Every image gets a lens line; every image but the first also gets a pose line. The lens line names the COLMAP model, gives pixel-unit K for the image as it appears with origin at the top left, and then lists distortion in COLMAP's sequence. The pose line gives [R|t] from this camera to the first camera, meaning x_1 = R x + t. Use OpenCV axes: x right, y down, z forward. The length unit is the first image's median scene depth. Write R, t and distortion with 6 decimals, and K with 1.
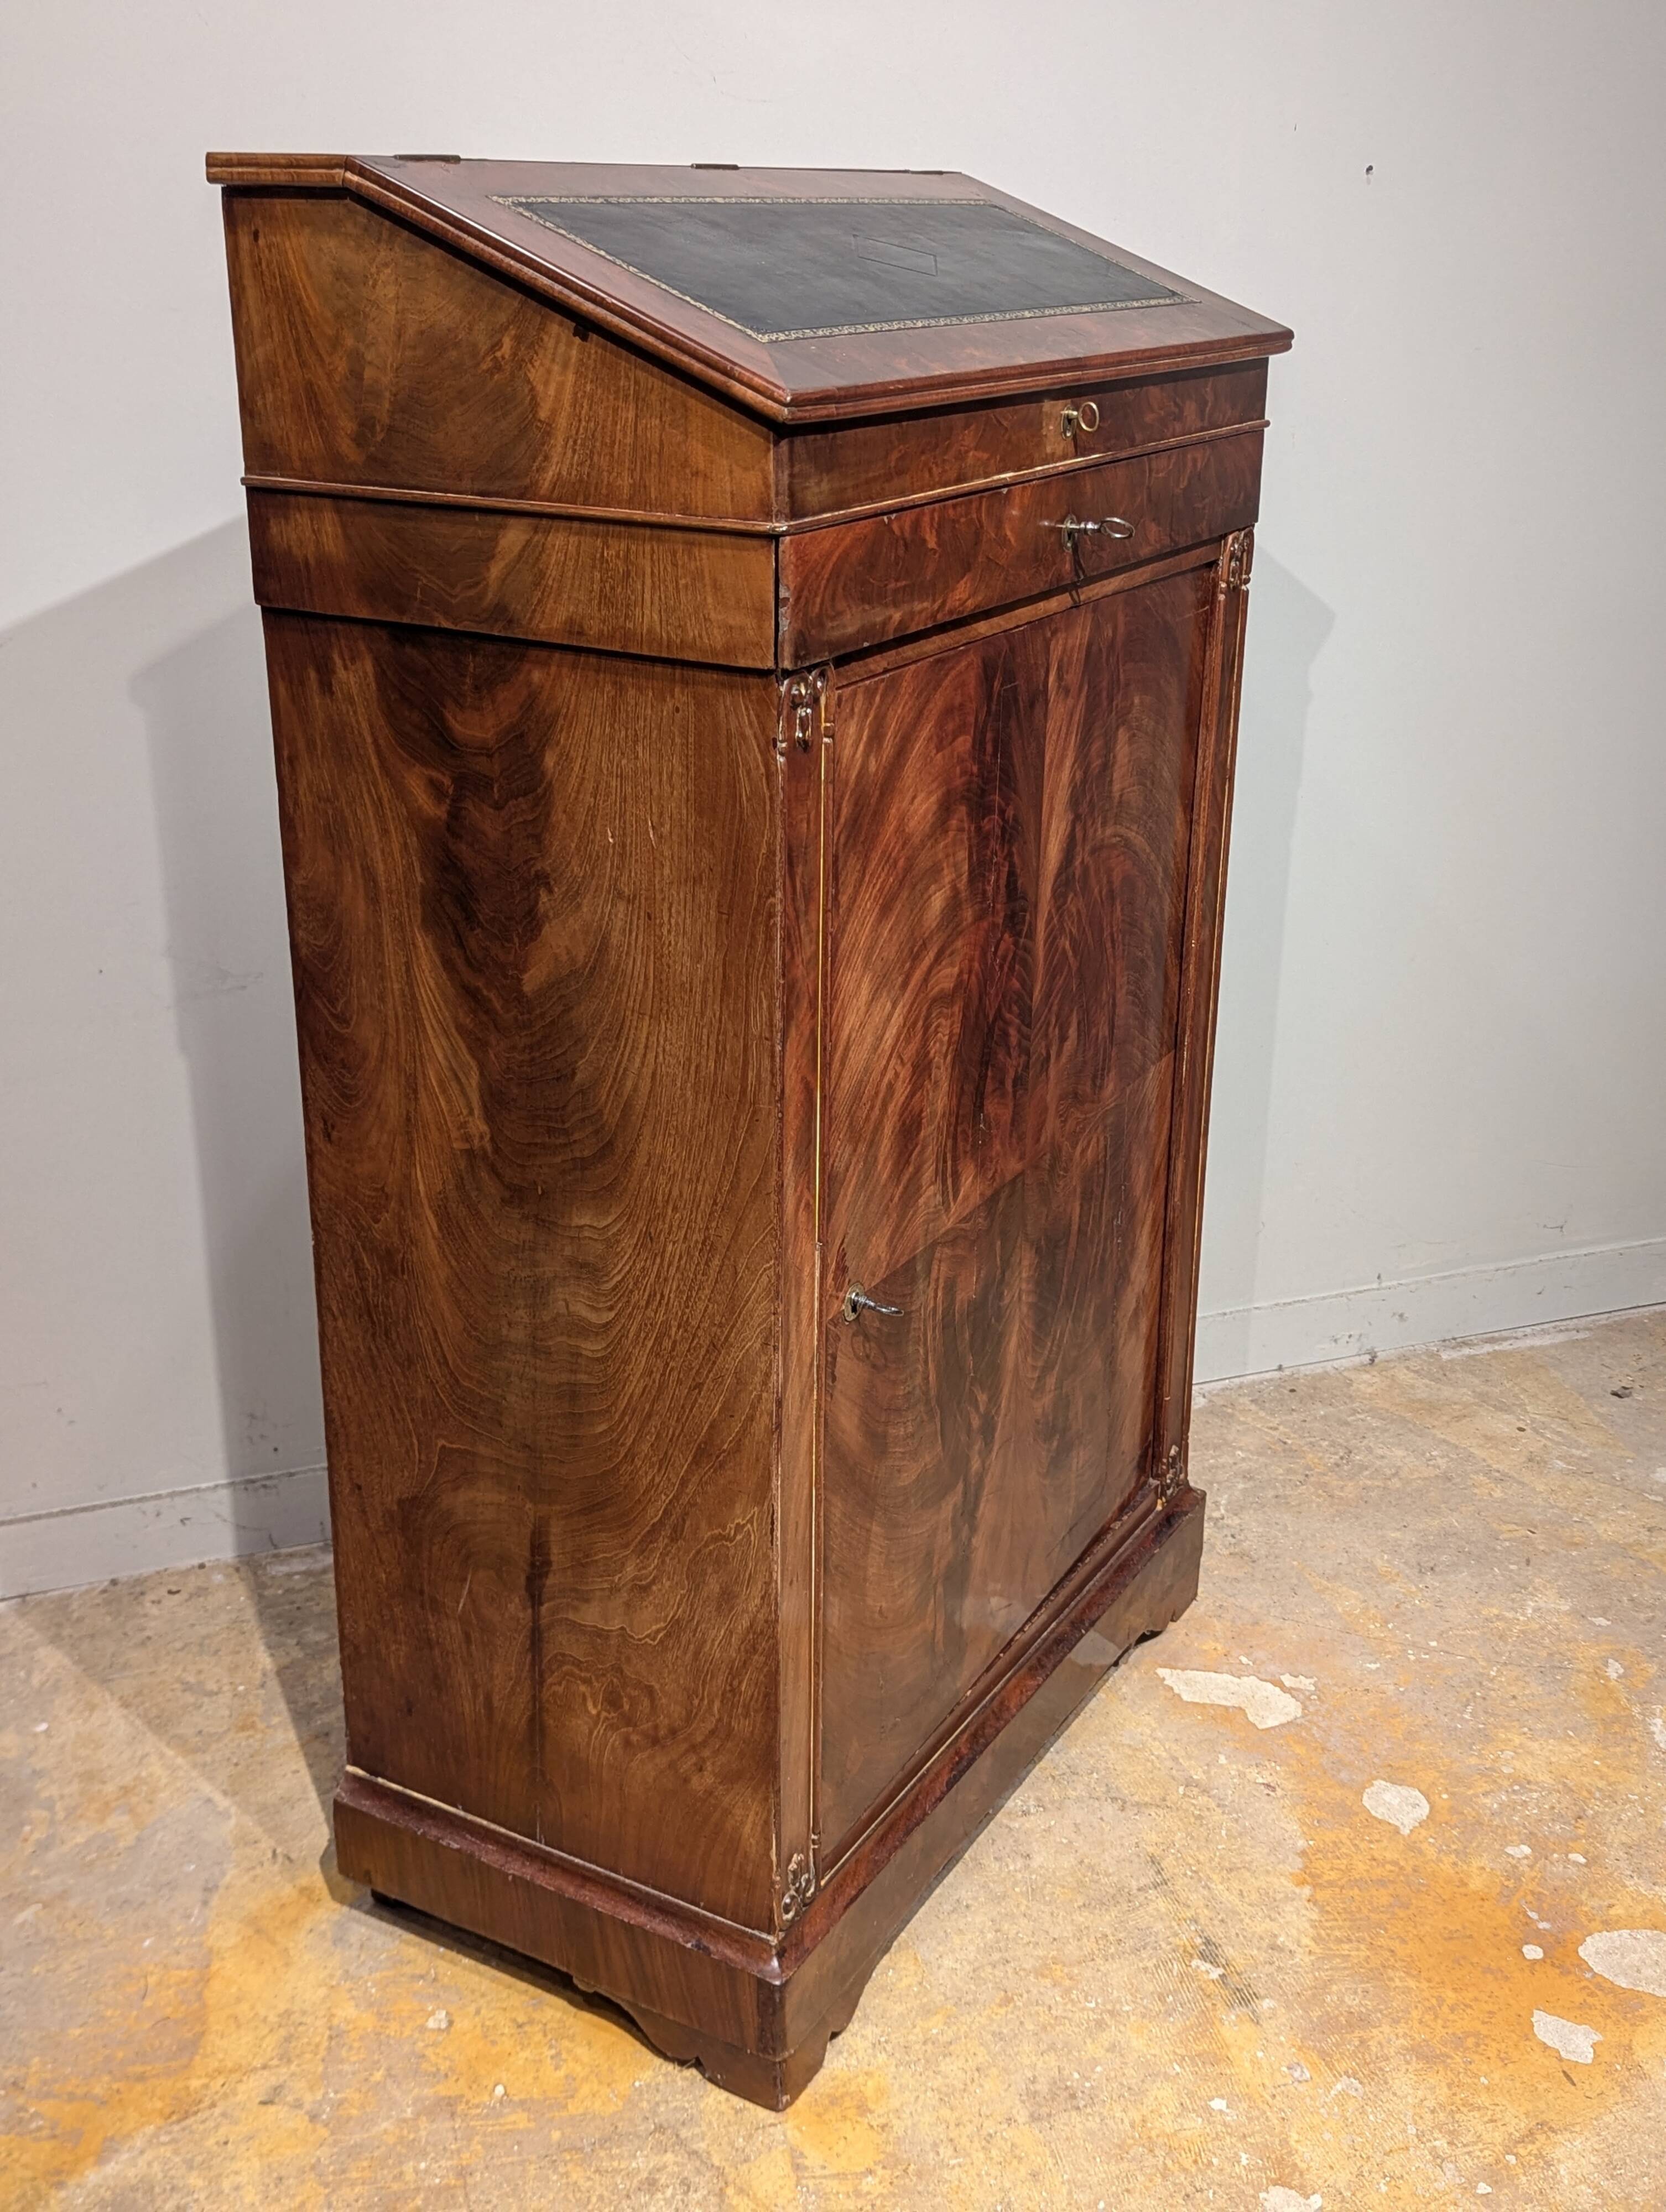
lens RADIAL K [[2400.6, 0, 854.4], [0, 2400.6, 1096.7], [0, 0, 1]] dist [0.036828, 0.000000]
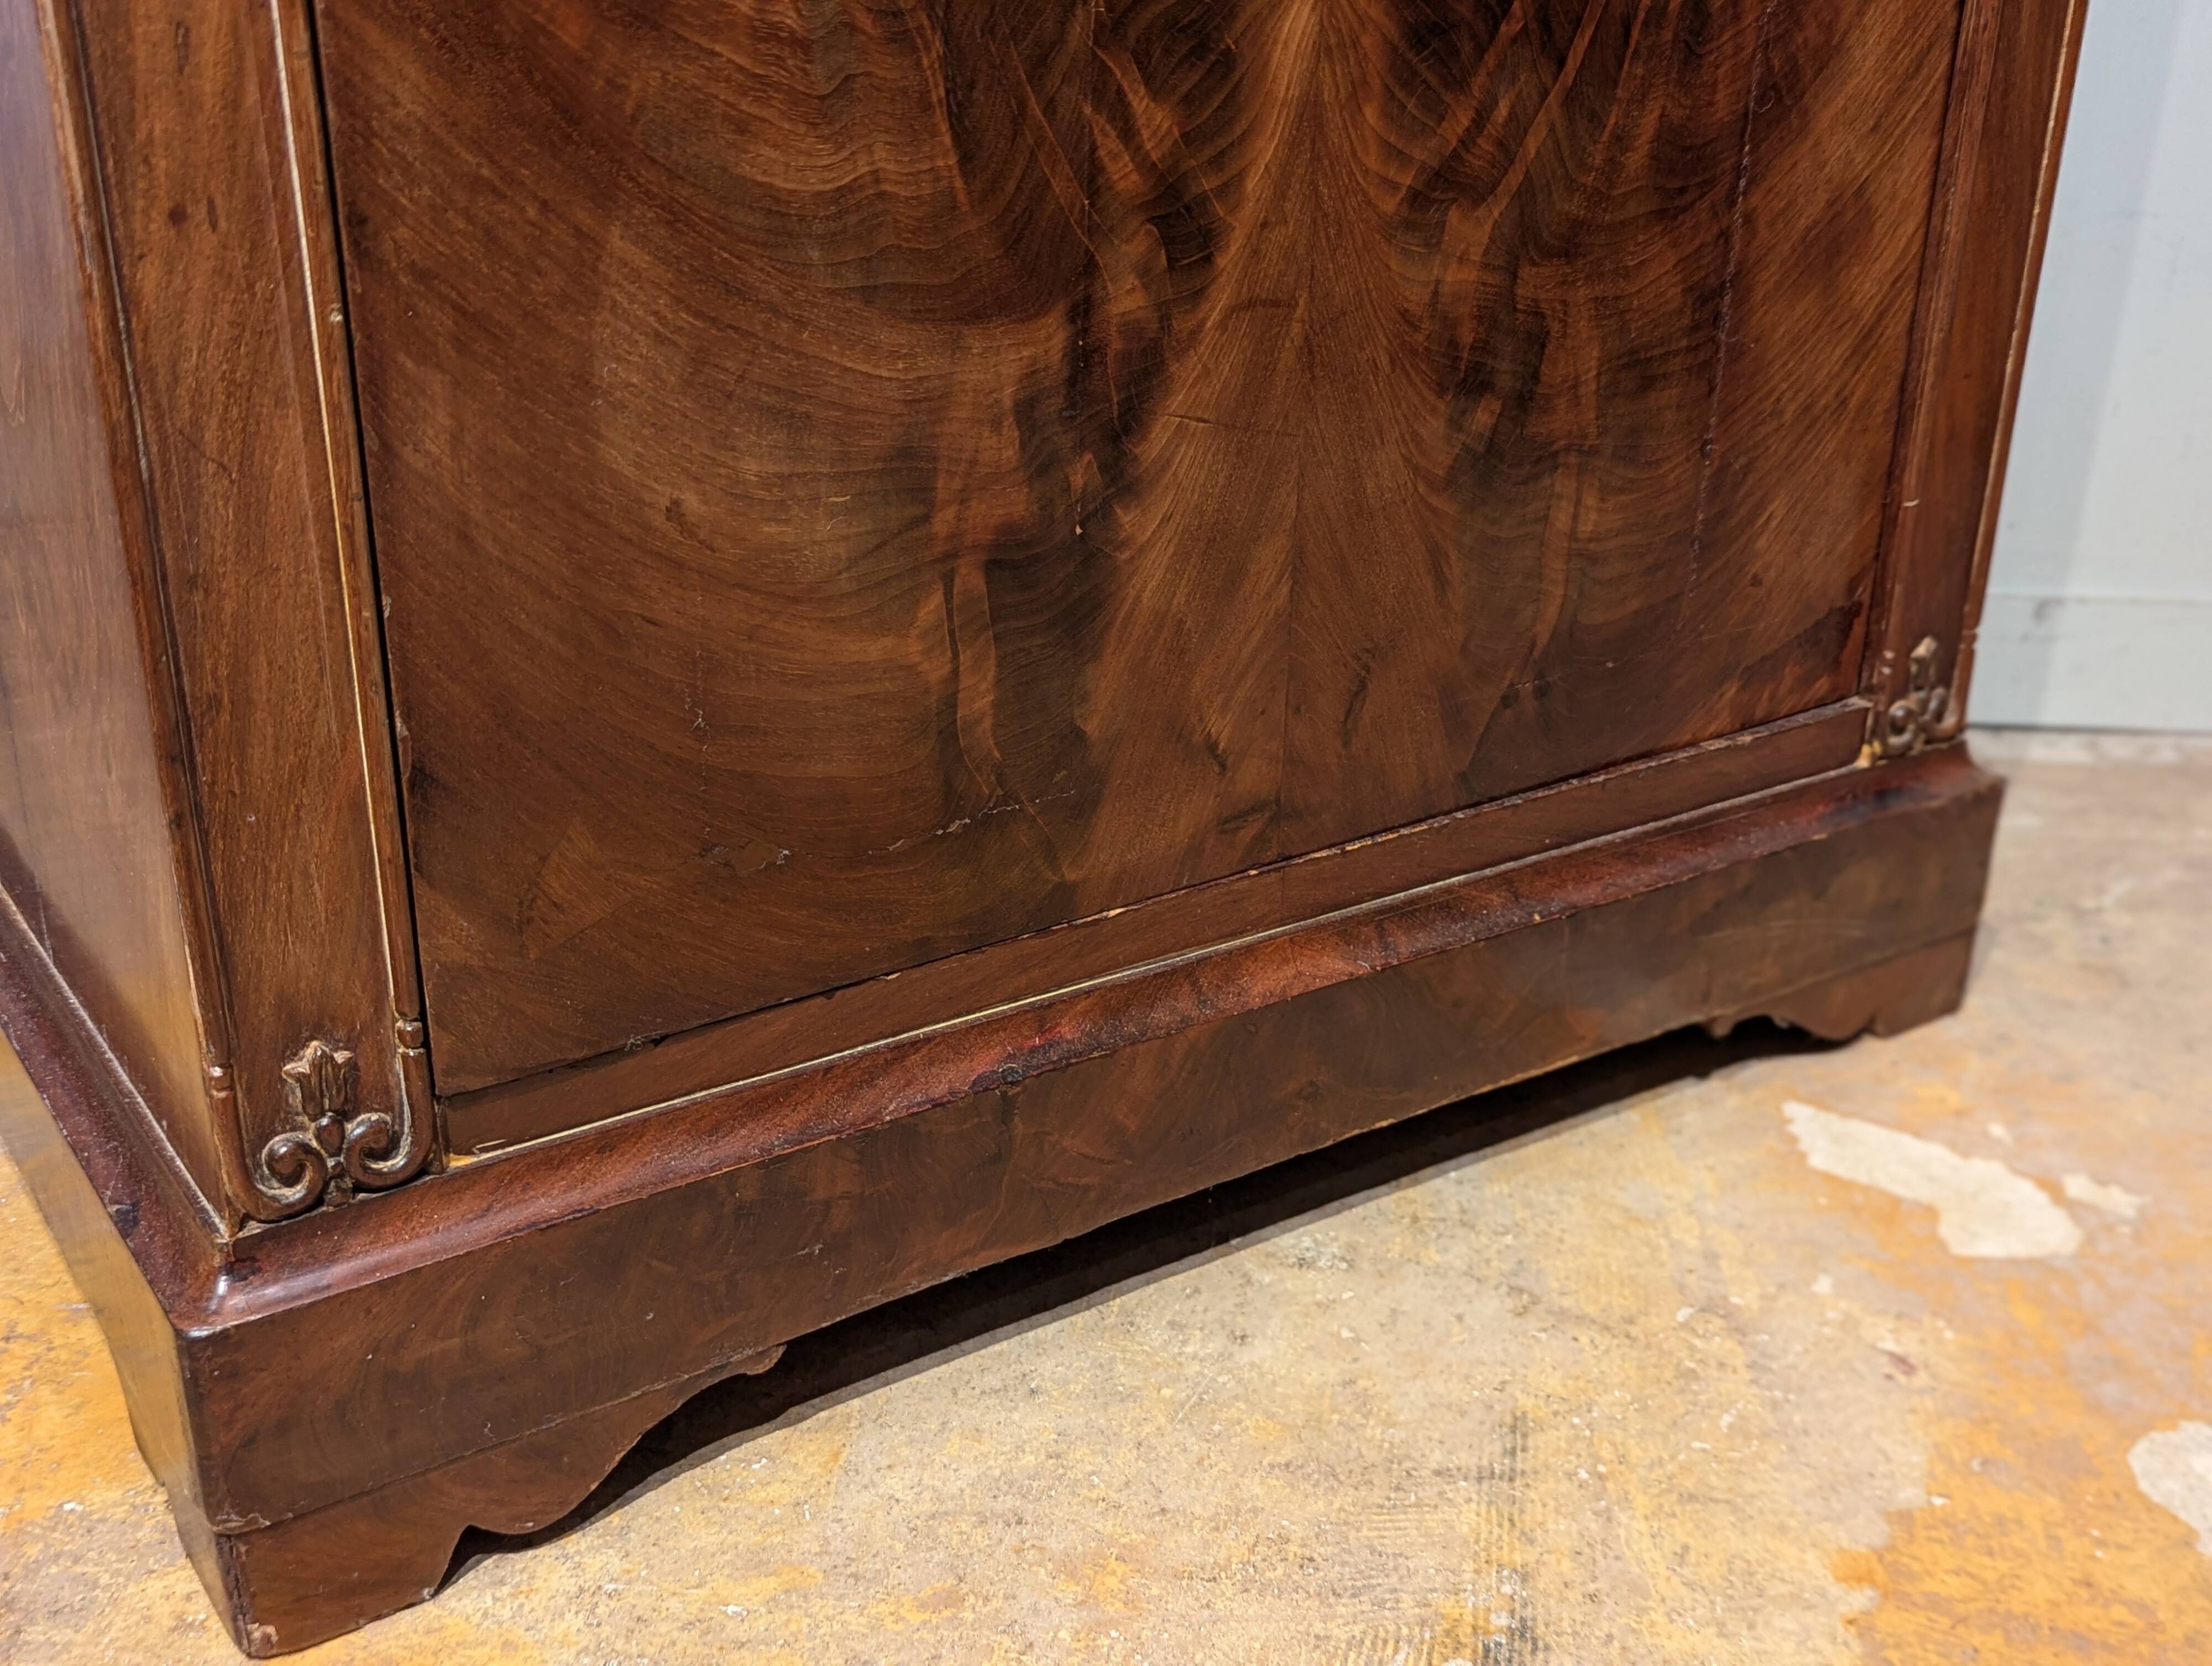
lens RADIAL K [[2400.6, 0, 1132.6], [0, 2400.6, 880.0], [0, 0, 1]] dist [0.036828, 0.000000]
pose [[0.900296, 0.178843, -0.396841, 0.211031], [-0.162873, 0.983876, 0.073898, 0.205000], [0.403658, -0.001896, 0.914908, 0.596672]]
